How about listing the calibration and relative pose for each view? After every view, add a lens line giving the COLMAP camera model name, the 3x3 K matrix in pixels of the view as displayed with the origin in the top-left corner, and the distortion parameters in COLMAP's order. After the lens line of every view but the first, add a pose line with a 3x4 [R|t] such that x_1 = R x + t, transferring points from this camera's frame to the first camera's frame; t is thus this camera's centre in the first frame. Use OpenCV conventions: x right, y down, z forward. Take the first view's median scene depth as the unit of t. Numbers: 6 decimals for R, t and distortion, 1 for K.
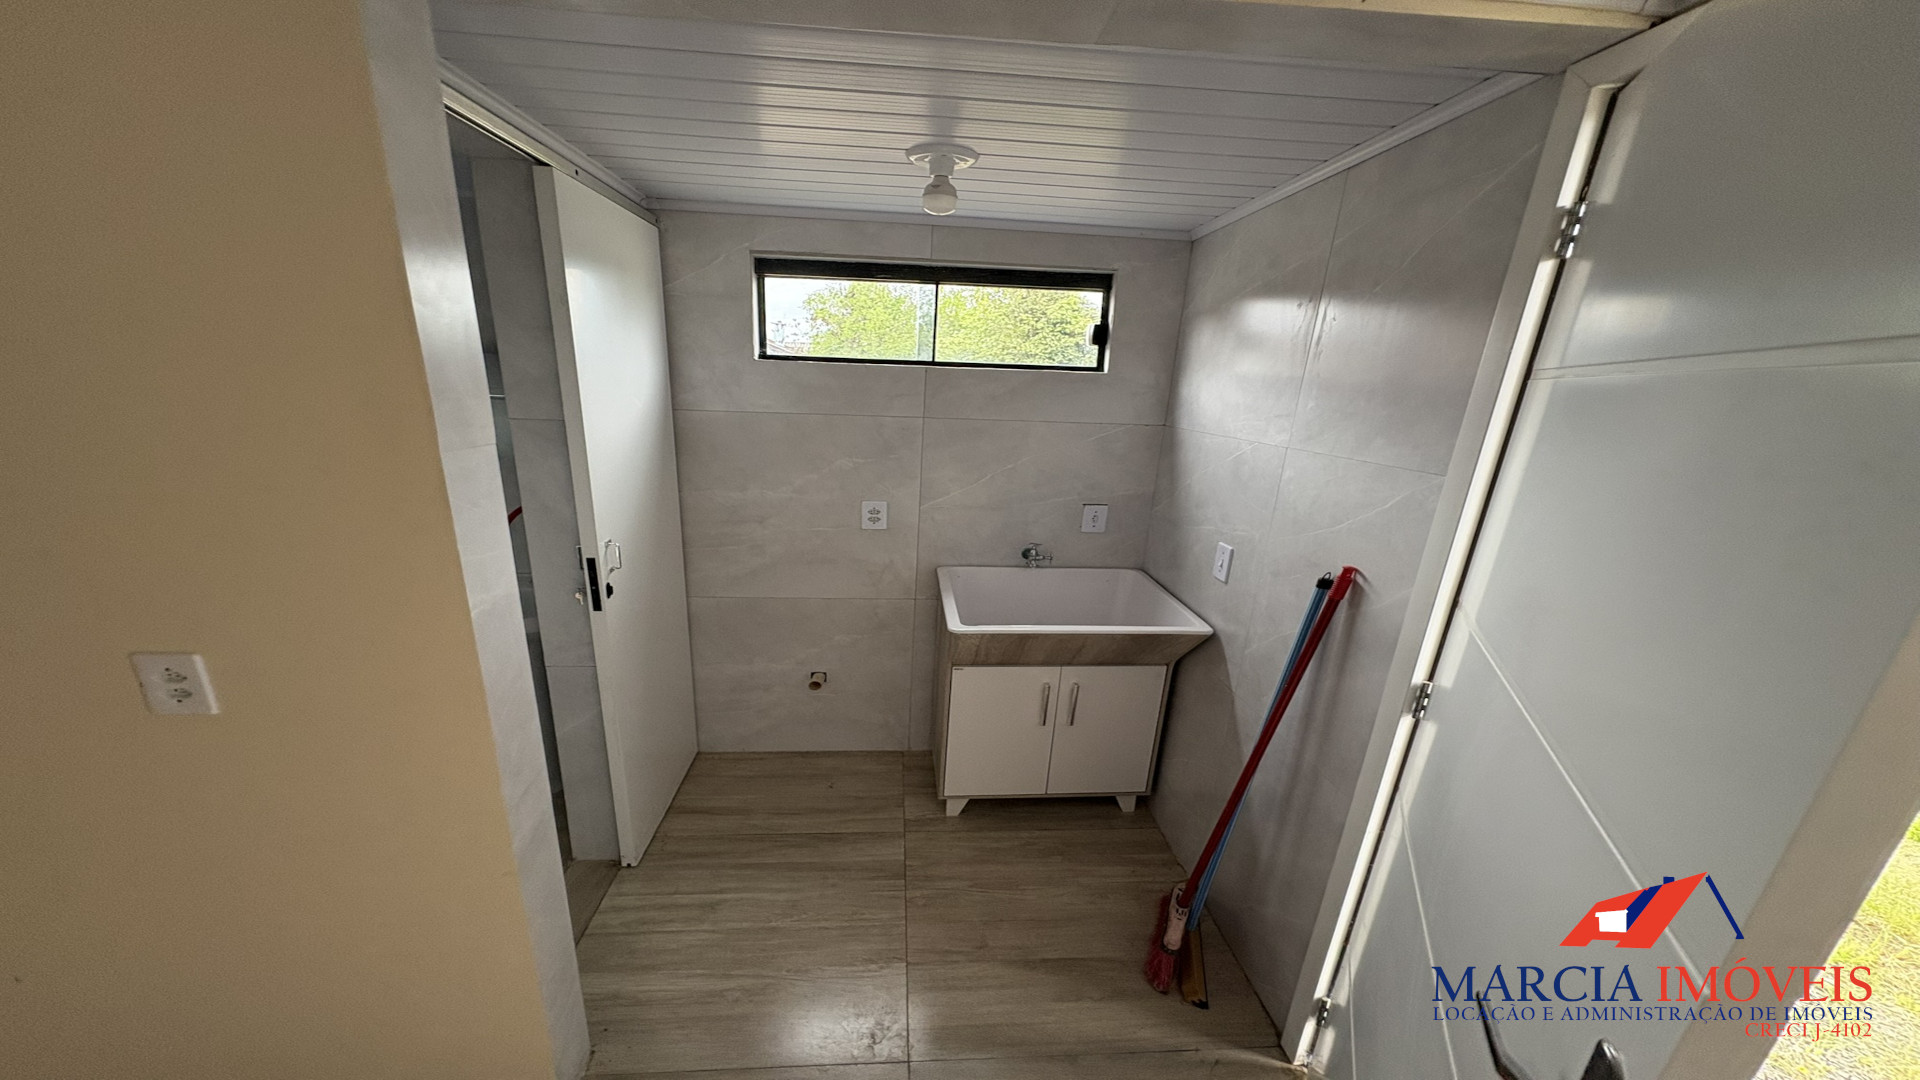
lens RADIAL K [[782.0, 0, 969.6], [0, 782.0, 508.5], [0, 0, 1]] dist [0.000472, 0.000084]
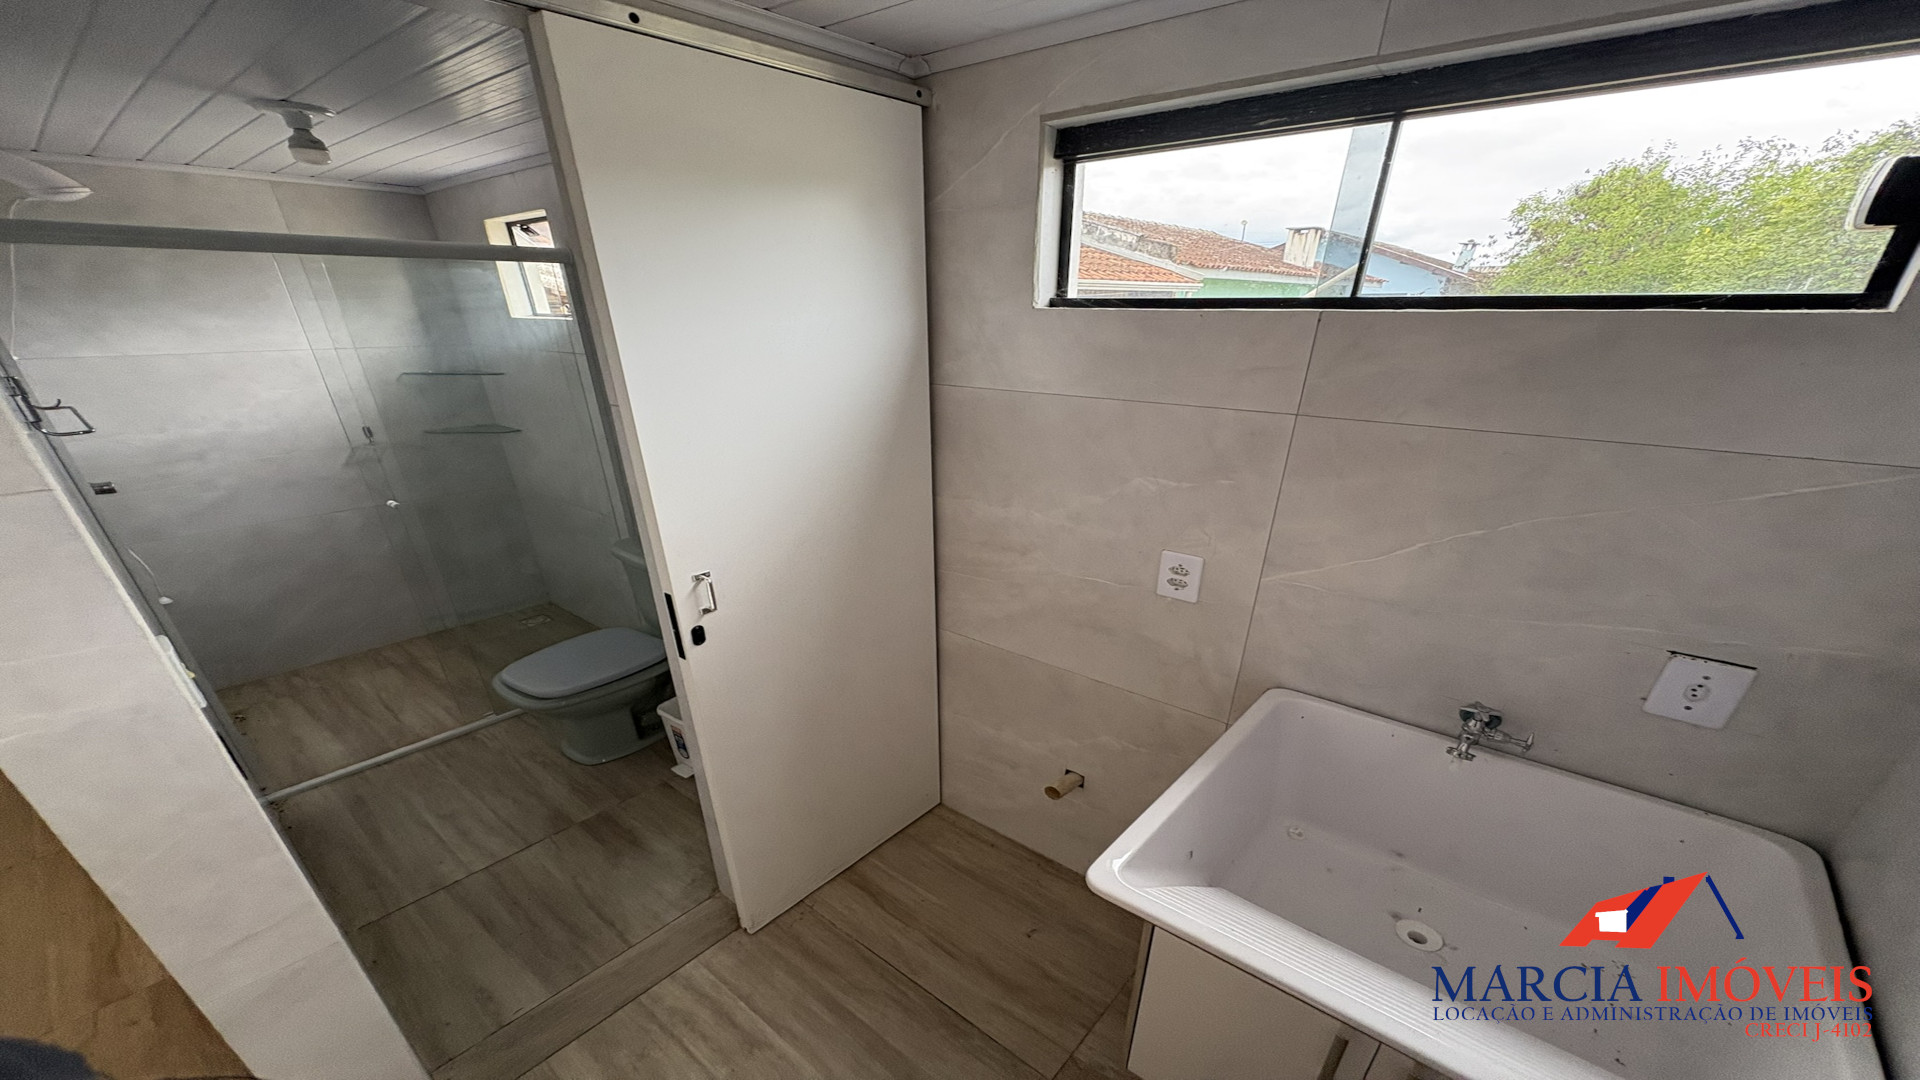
lens RADIAL K [[752.6, 0, 915.0], [0, 752.6, 626.1], [0, 0, 1]] dist [0.001206, 0.000428]
pose [[0.687557, 0.254784, -0.679964, 0.143818], [-0.093861, 0.959749, 0.264711, -0.089949], [0.720039, -0.118182, 0.683796, 0.454400]]
